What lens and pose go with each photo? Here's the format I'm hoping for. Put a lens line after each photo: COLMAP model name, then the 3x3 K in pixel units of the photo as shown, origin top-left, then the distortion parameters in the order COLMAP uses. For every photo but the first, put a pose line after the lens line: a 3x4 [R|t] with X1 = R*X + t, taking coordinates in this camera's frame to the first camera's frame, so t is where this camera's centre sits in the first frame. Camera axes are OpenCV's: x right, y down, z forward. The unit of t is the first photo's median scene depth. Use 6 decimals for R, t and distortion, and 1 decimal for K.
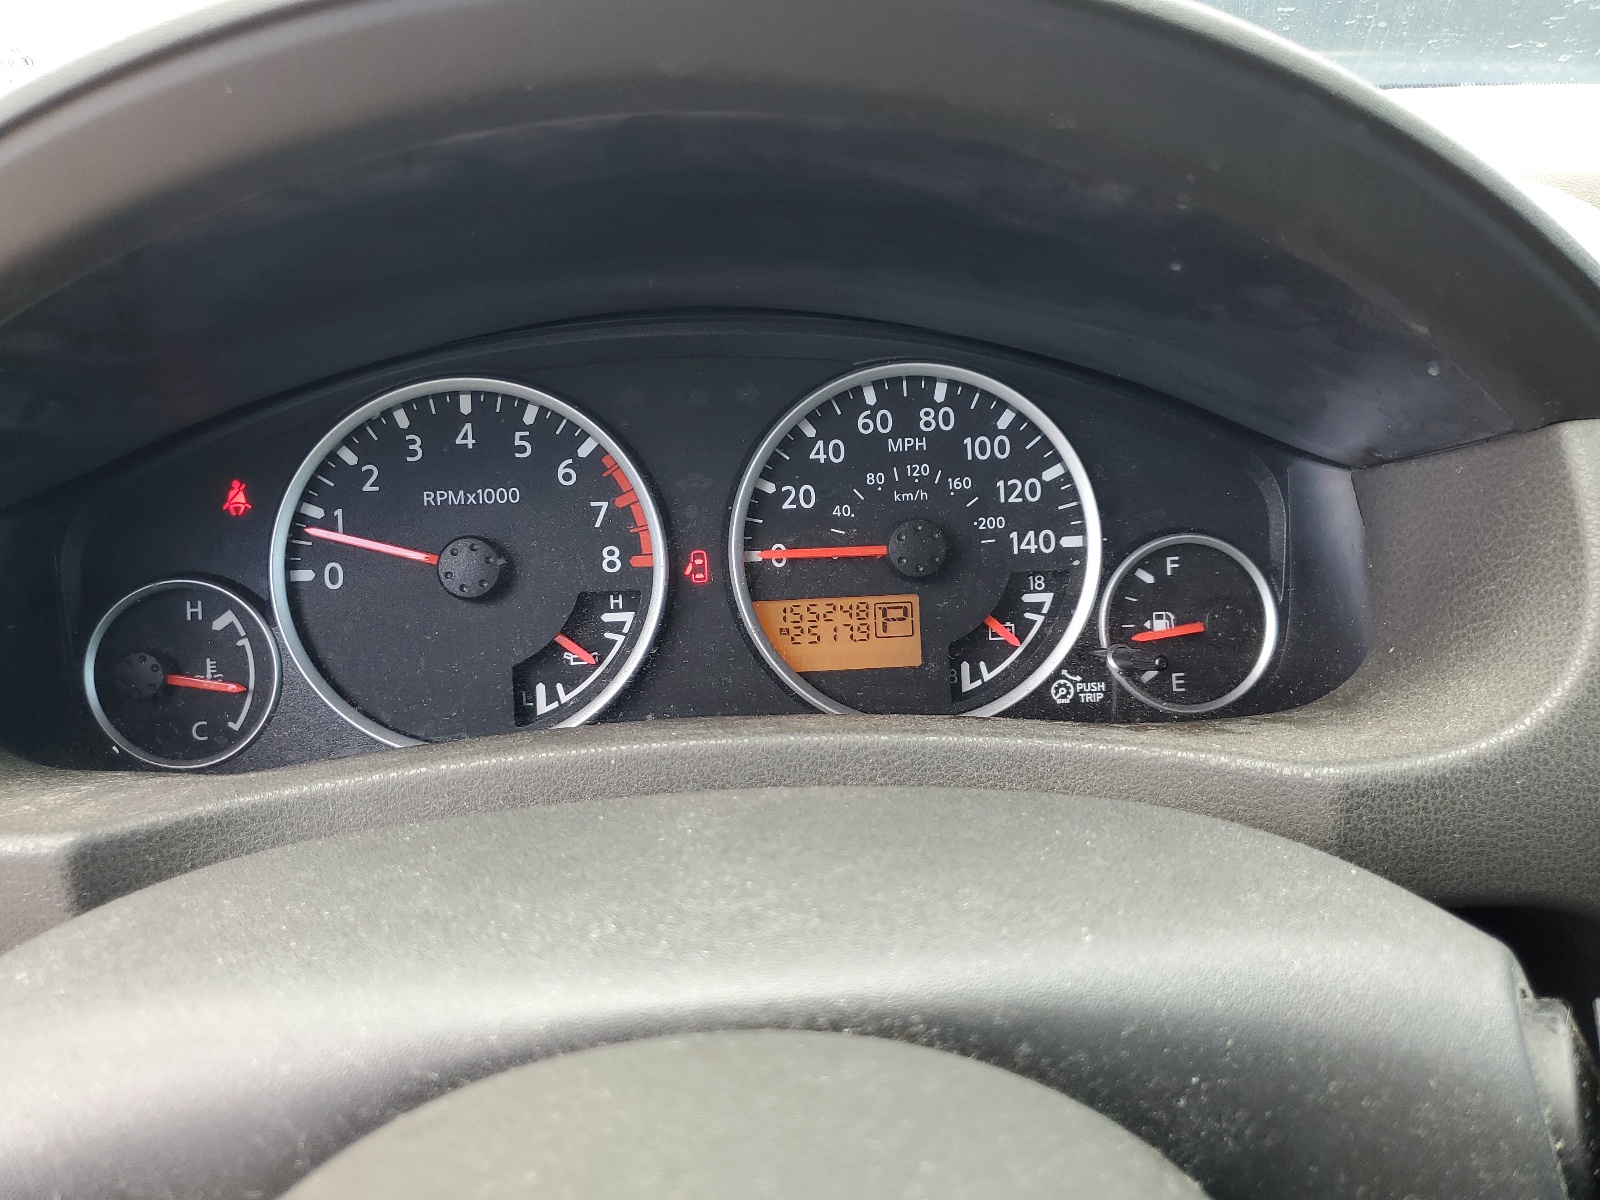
lens RADIAL K [[1219.7, 0, 802.8], [0, 1219.7, 603.2], [0, 0, 1]] dist [0.000235, -0.000751]
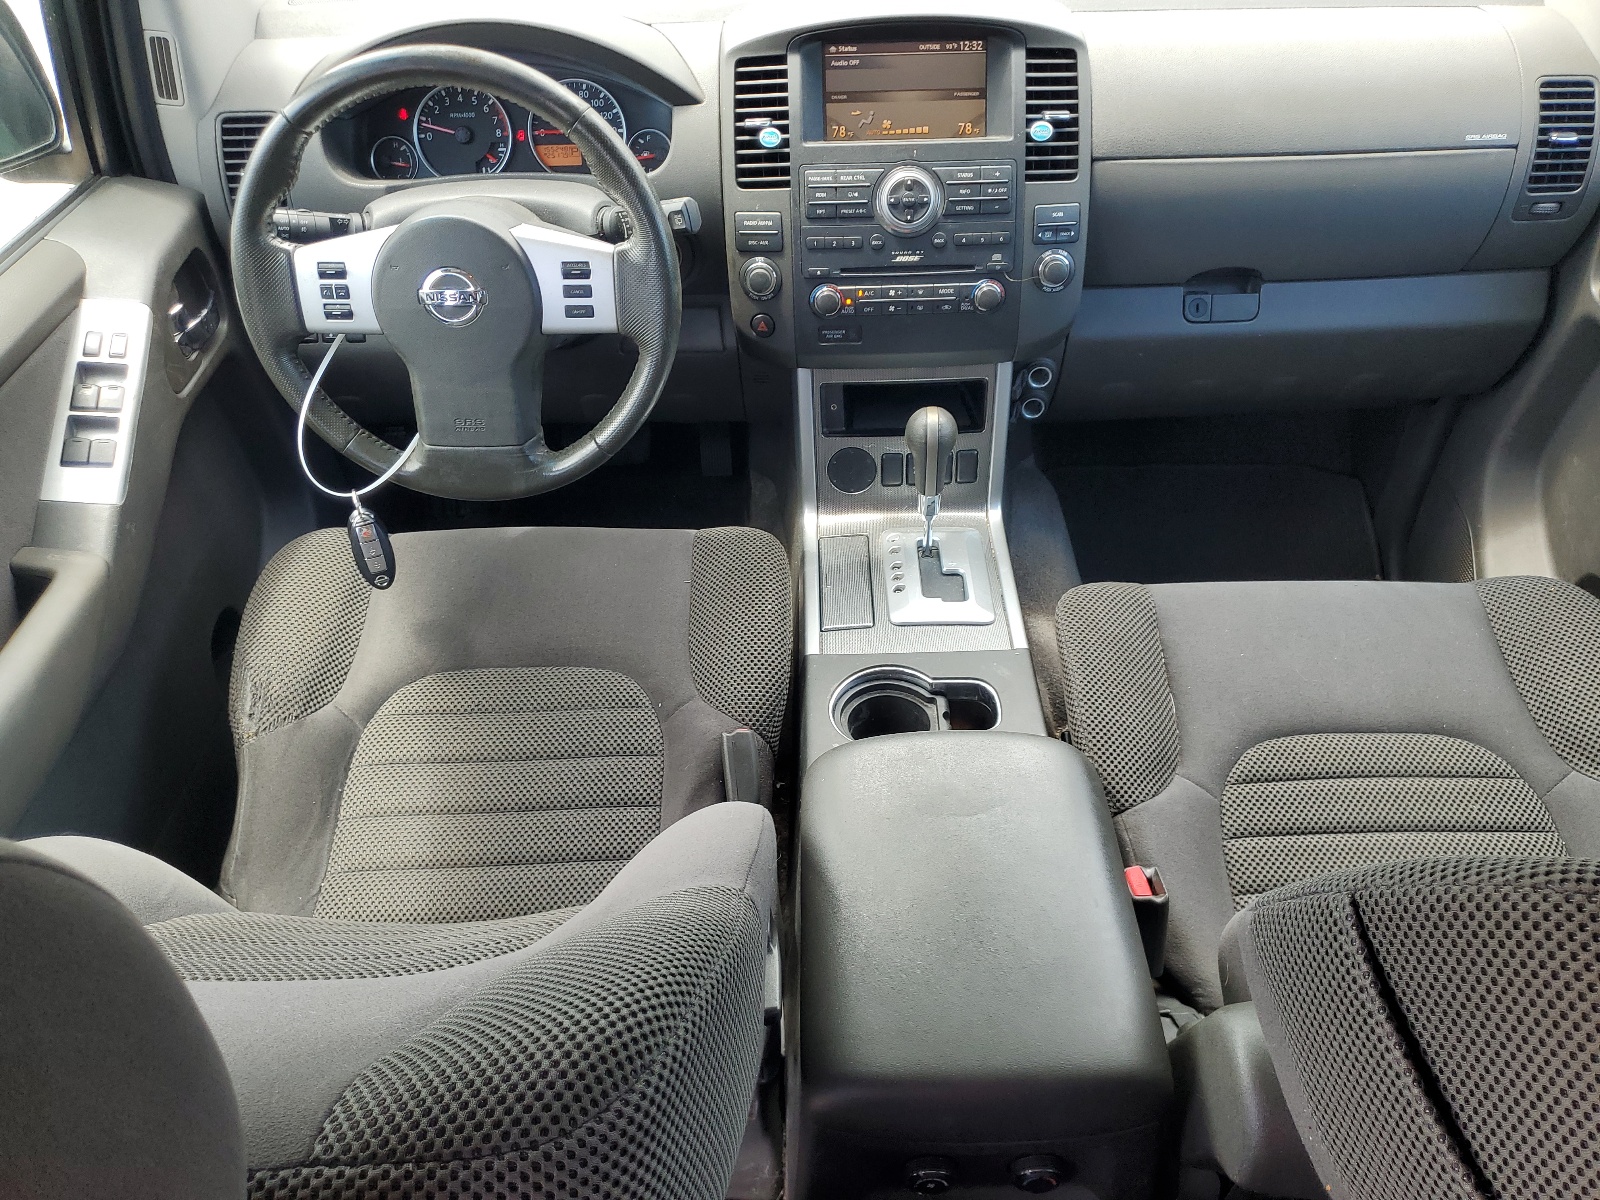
lens RADIAL K [[1219.7, 0, 793.5], [0, 1219.7, 599.9], [0, 0, 1]] dist [0.000235, -0.000751]
pose [[0.996752, 0.044684, -0.066994, 1.107155], [-0.022221, 0.952246, 0.304523, 0.176525], [0.077403, -0.302045, 0.950146, -3.070096]]
